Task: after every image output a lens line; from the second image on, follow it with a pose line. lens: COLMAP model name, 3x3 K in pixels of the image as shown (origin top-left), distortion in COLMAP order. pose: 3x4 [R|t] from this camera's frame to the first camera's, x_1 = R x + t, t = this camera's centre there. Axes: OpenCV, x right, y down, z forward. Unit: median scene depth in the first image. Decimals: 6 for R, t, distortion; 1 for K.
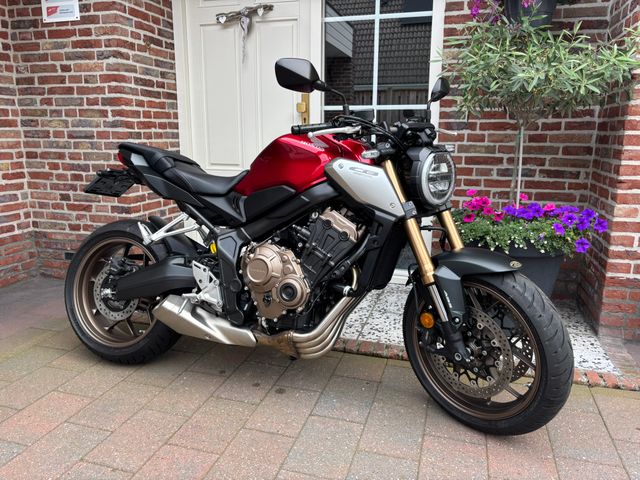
lens RADIAL K [[488.4, 0, 310.2], [0, 488.4, 239.5], [0, 0, 1]] dist [0.015166, -0.046201]
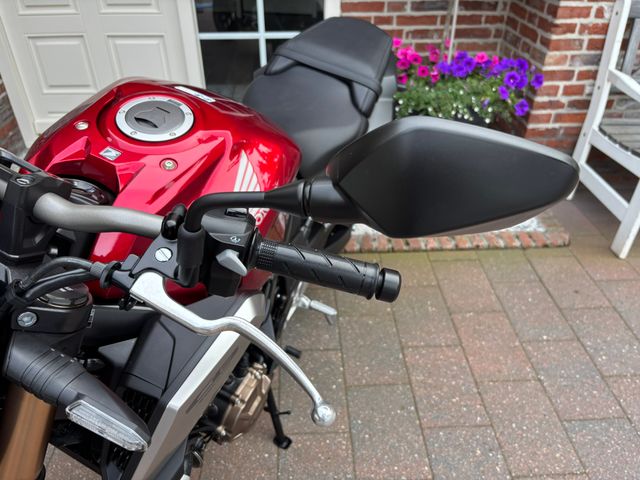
lens RADIAL K [[488.4, 0, 318.2], [0, 488.4, 244.7], [0, 0, 1]] dist [0.015166, -0.046201]
pose [[0.933179, -0.214930, 0.288068, -0.118082], [0.078680, 0.904216, 0.419765, -0.155113], [-0.350695, -0.369050, 0.860706, 0.209394]]
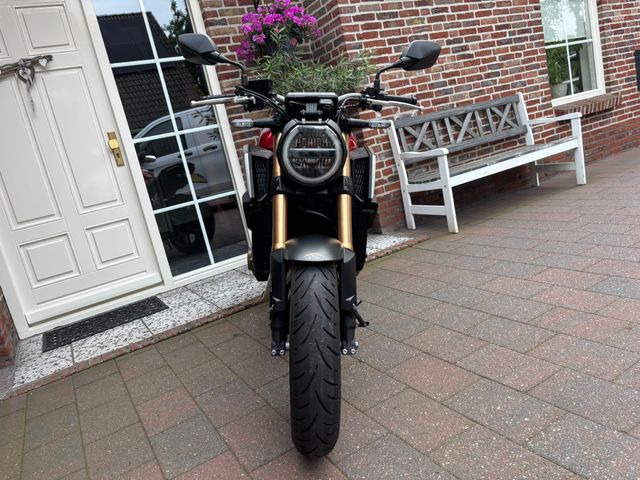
lens RADIAL K [[488.4, 0, 330.8], [0, 488.4, 239.3], [0, 0, 1]] dist [0.015166, -0.046201]
pose [[0.650263, -0.291175, 0.701695, -0.703881], [0.363669, 0.930239, 0.048998, 0.067868], [-0.667011, 0.223323, 0.710791, -0.065022]]
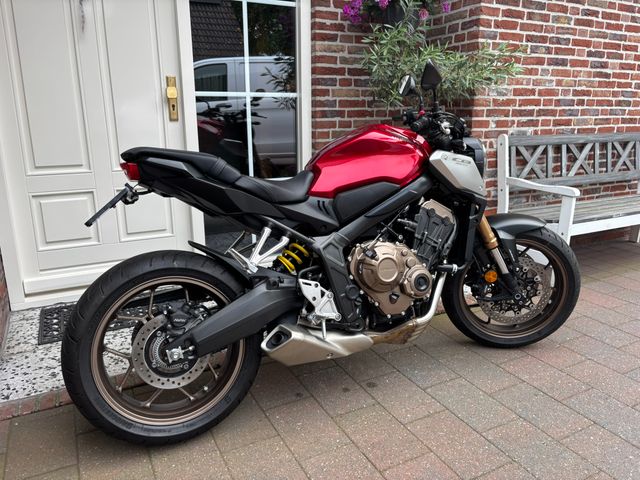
lens RADIAL K [[488.4, 0, 326.2], [0, 488.4, 237.8], [0, 0, 1]] dist [0.015166, -0.046201]
pose [[0.703890, -0.183055, 0.686316, -0.617976], [0.154448, 0.982548, 0.103663, -0.087173], [-0.693315, 0.033033, 0.719878, 0.265004]]
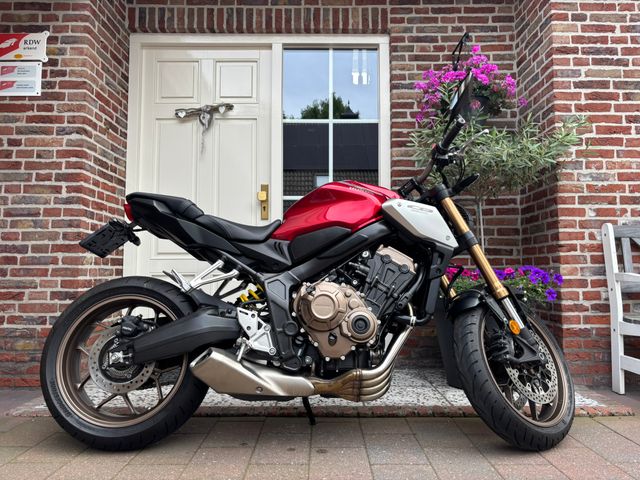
lens RADIAL K [[488.4, 0, 308.4], [0, 488.4, 236.4], [0, 0, 1]] dist [0.015166, -0.046201]
pose [[0.955670, 0.019495, 0.293792, -0.303094], [0.064216, 0.959985, -0.272590, 0.138589], [-0.287351, 0.279373, 0.916177, 0.054331]]
